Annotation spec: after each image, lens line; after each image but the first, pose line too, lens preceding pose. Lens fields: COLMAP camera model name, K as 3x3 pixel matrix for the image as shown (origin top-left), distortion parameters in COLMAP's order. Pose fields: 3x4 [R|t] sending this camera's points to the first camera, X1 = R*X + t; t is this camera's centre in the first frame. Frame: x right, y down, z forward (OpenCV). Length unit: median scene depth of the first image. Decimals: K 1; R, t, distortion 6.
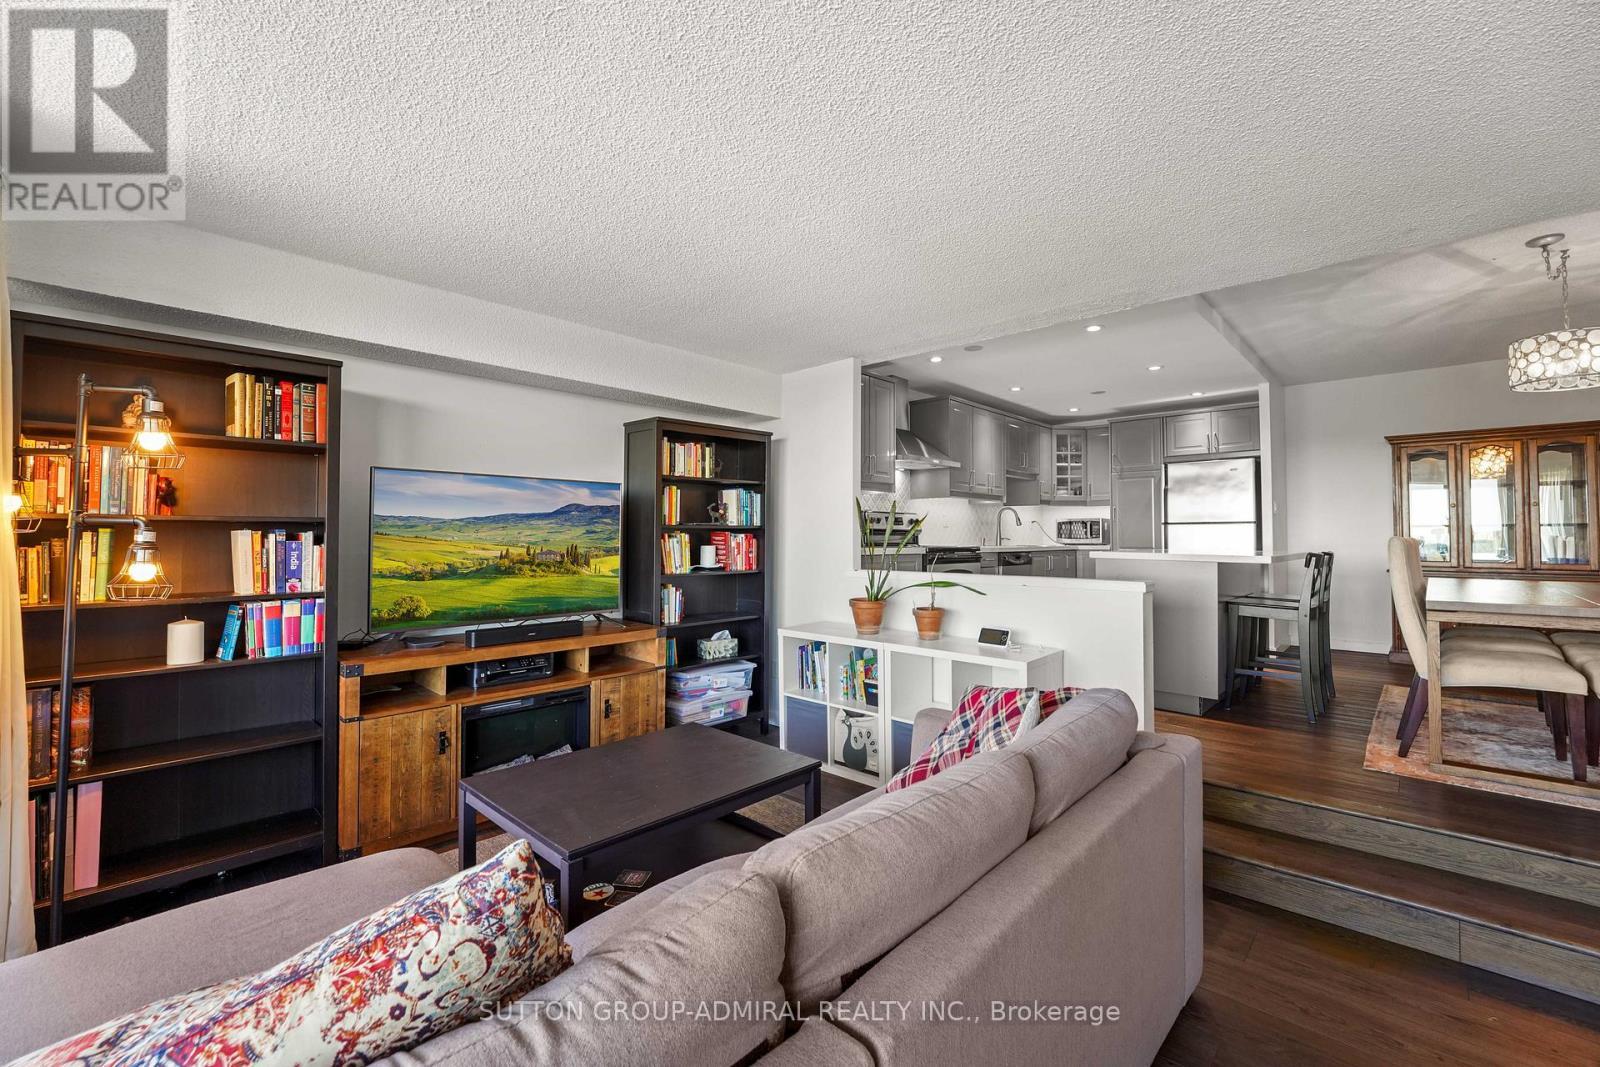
lens RADIAL K [[662.5, 0, 806.7], [0, 662.5, 519.8], [0, 0, 1]] dist [-0.028135, 0.004265]
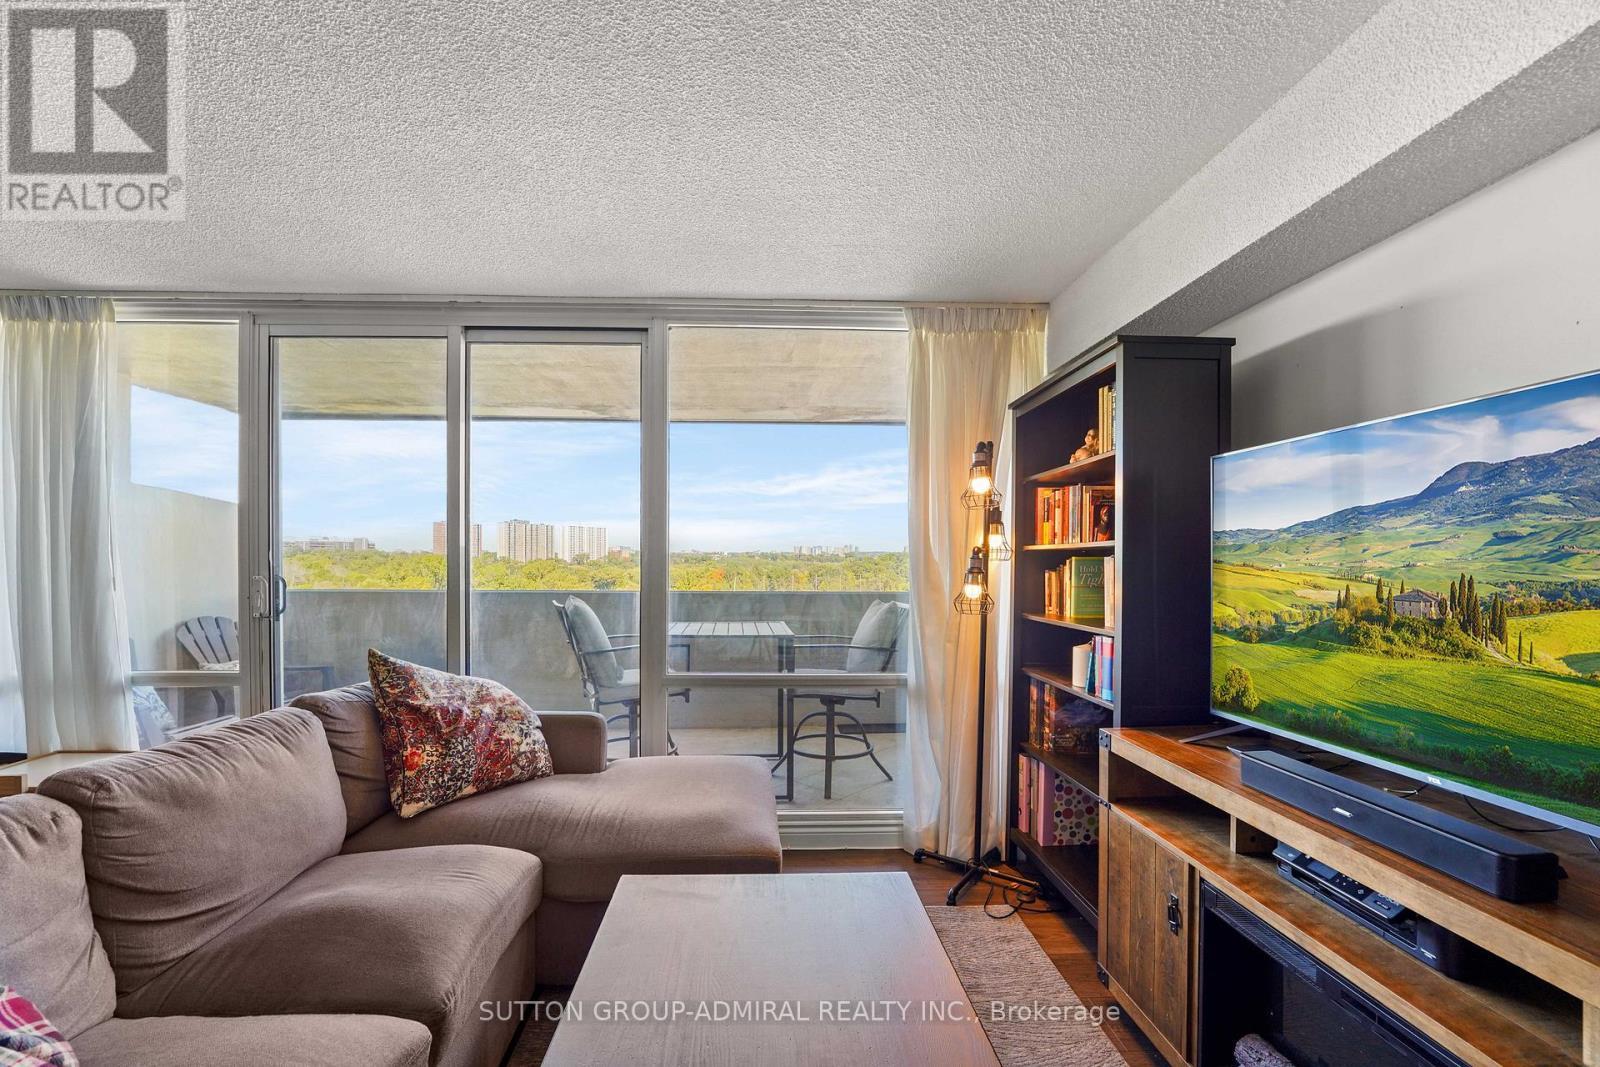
lens RADIAL K [[662.5, 0, 774.1], [0, 662.5, 565.6], [0, 0, 1]] dist [-0.028135, 0.004265]
pose [[-0.718102, -0.005744, -0.695914, 0.077082], [0.005533, 0.999887, -0.013963, 0.026663], [0.695916, -0.013877, -0.717990, 0.905898]]
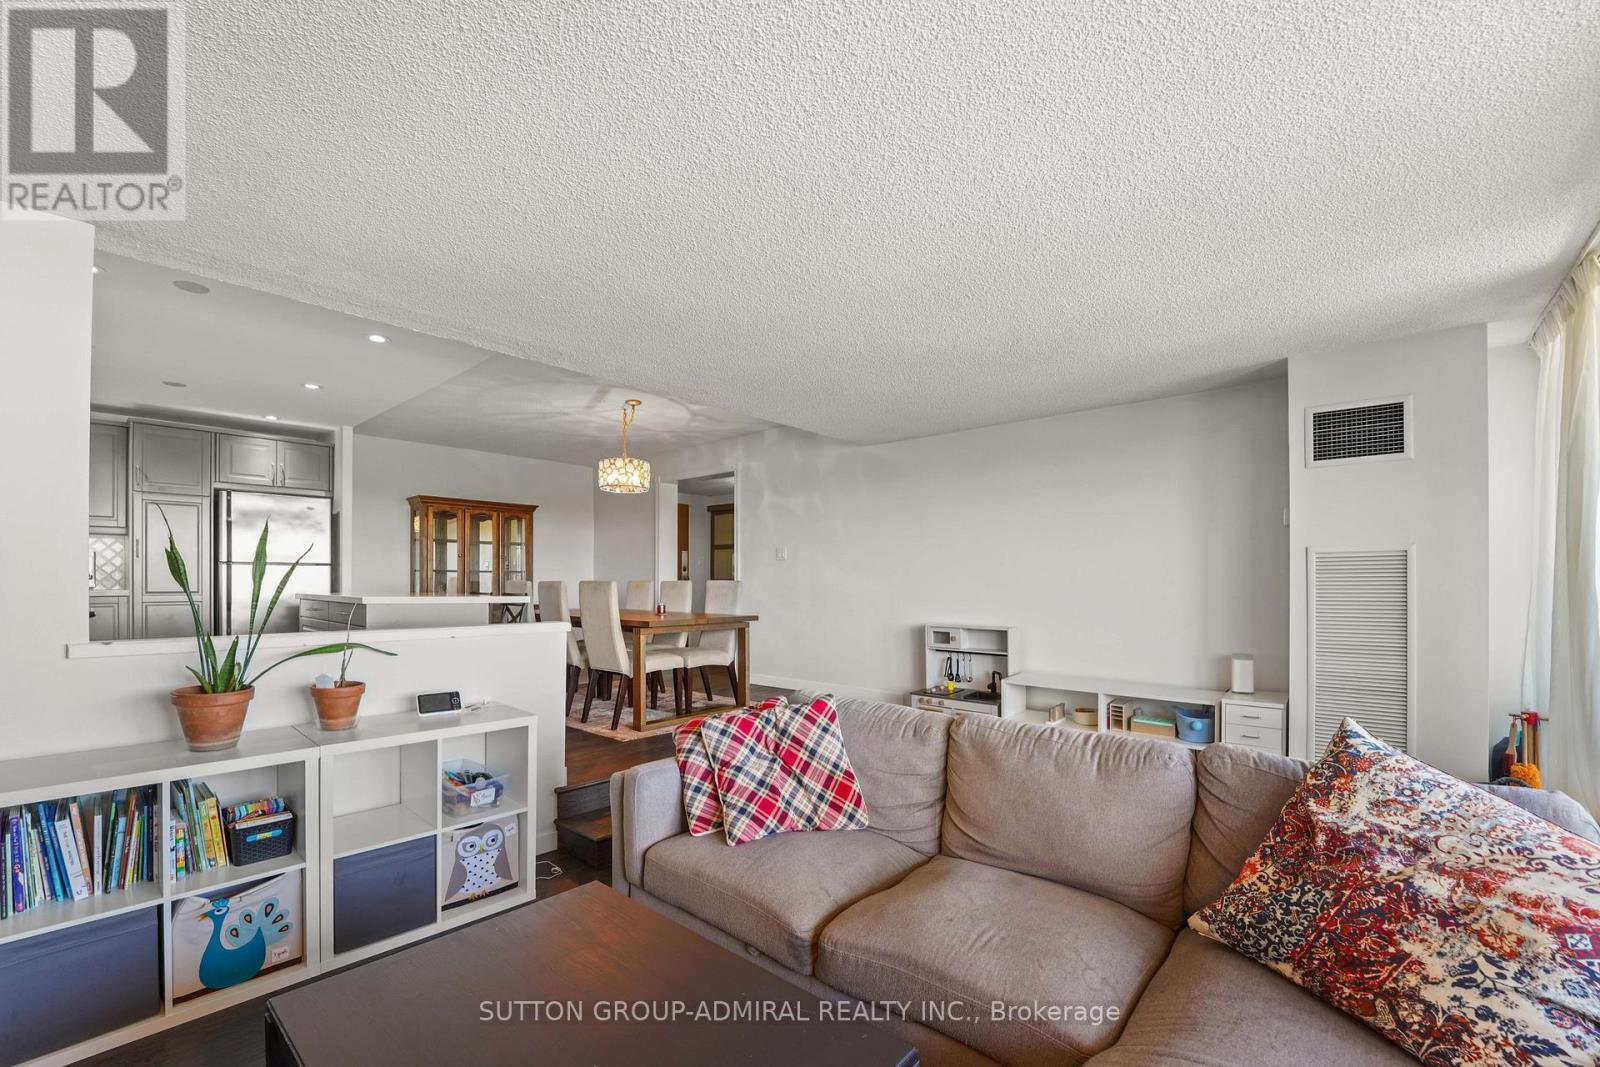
lens RADIAL K [[662.5, 0, 768.3], [0, 662.5, 582.1], [0, 0, 1]] dist [-0.028135, 0.004265]
pose [[-0.006161, -0.005237, 0.999967, -0.500975], [-0.025329, 0.999666, 0.005080, 0.014698], [-0.999660, -0.025297, -0.006292, 0.563999]]
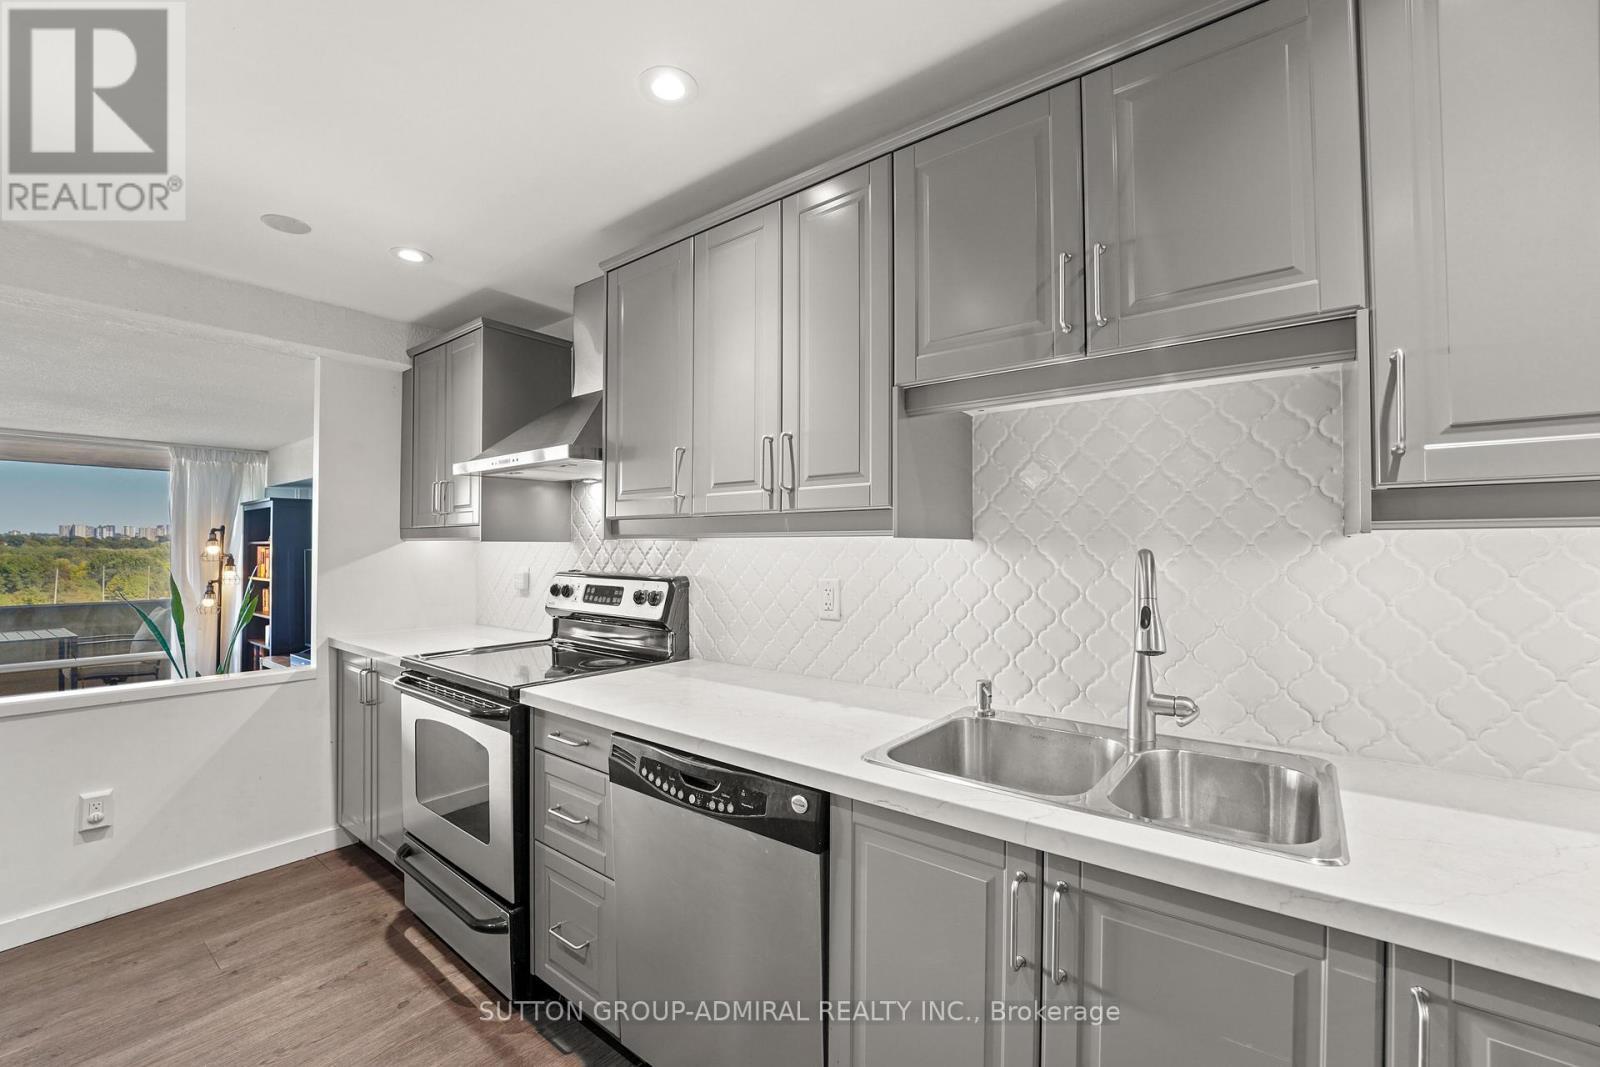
lens RADIAL K [[662.5, 0, 797.3], [0, 662.5, 537.7], [0, 0, 1]] dist [-0.028135, 0.004265]
pose [[0.083924, -0.021469, -0.996241, 0.926448], [0.020368, 0.999596, -0.019825, -0.039554], [0.996264, -0.018628, 0.084328, 1.688547]]
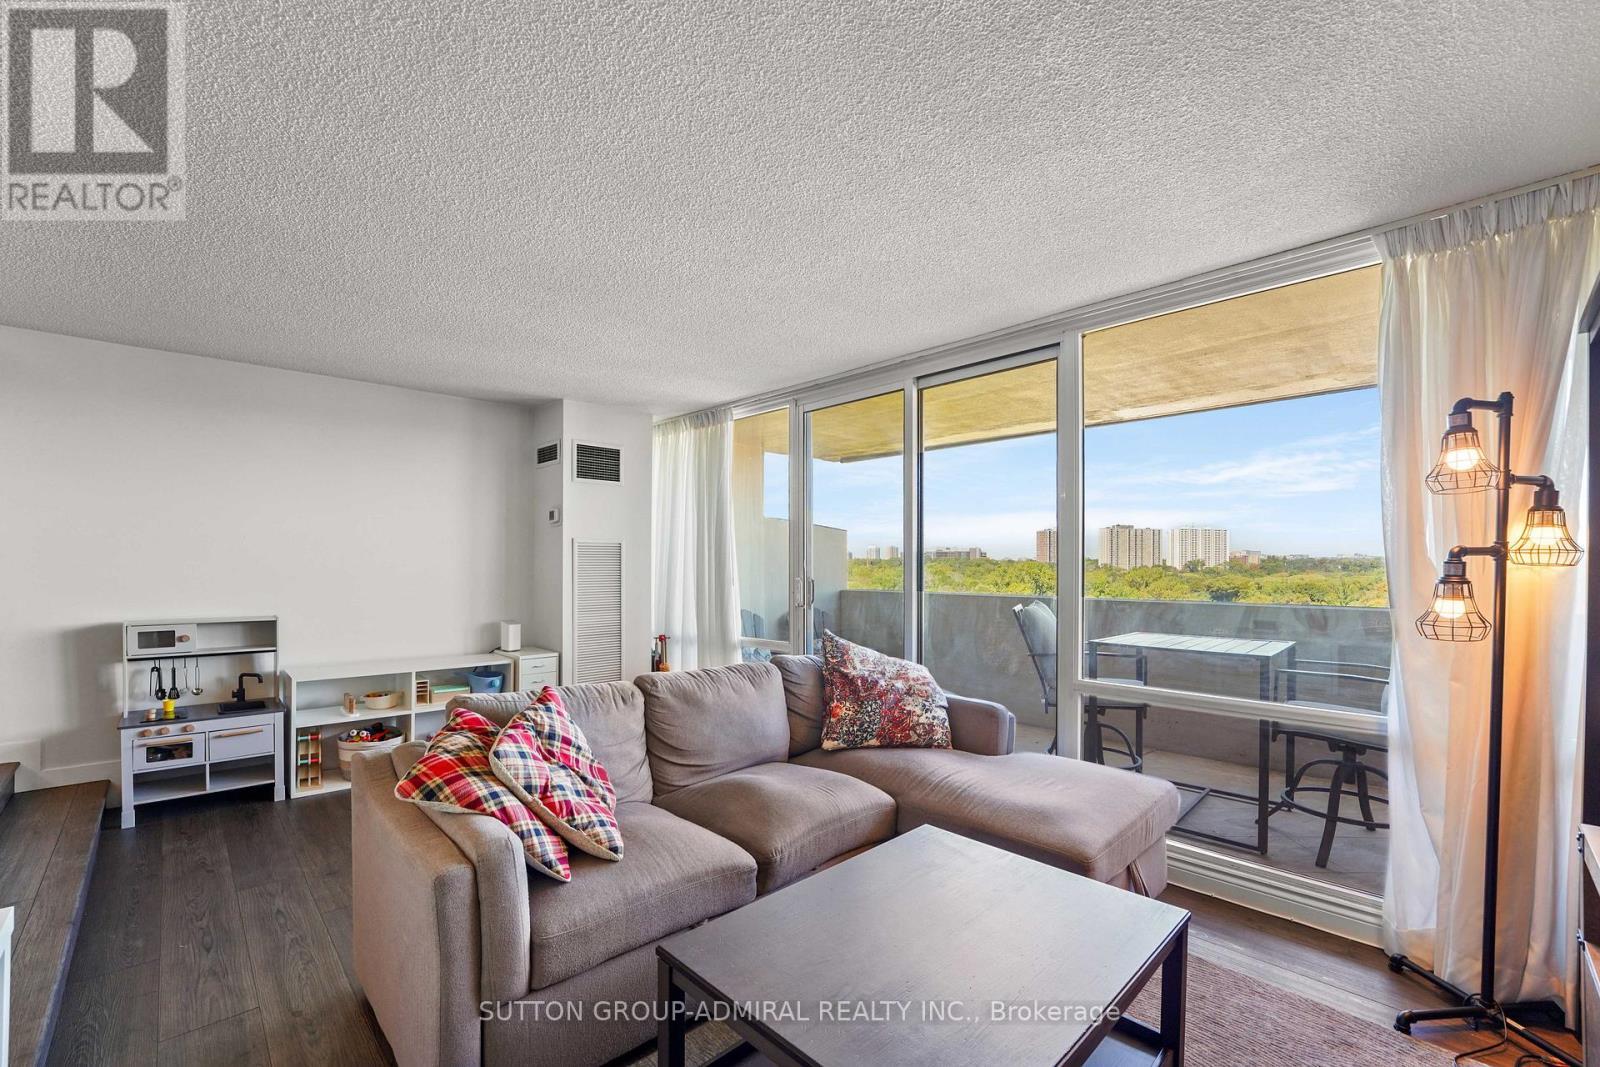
lens RADIAL K [[662.5, 0, 778.7], [0, 662.5, 565.7], [0, 0, 1]] dist [-0.028135, 0.004265]
pose [[-0.996384, -0.010692, 0.084284, -0.095348], [-0.012556, 0.999687, -0.021620, 0.029616], [-0.084027, -0.022600, -0.996207, 1.081768]]
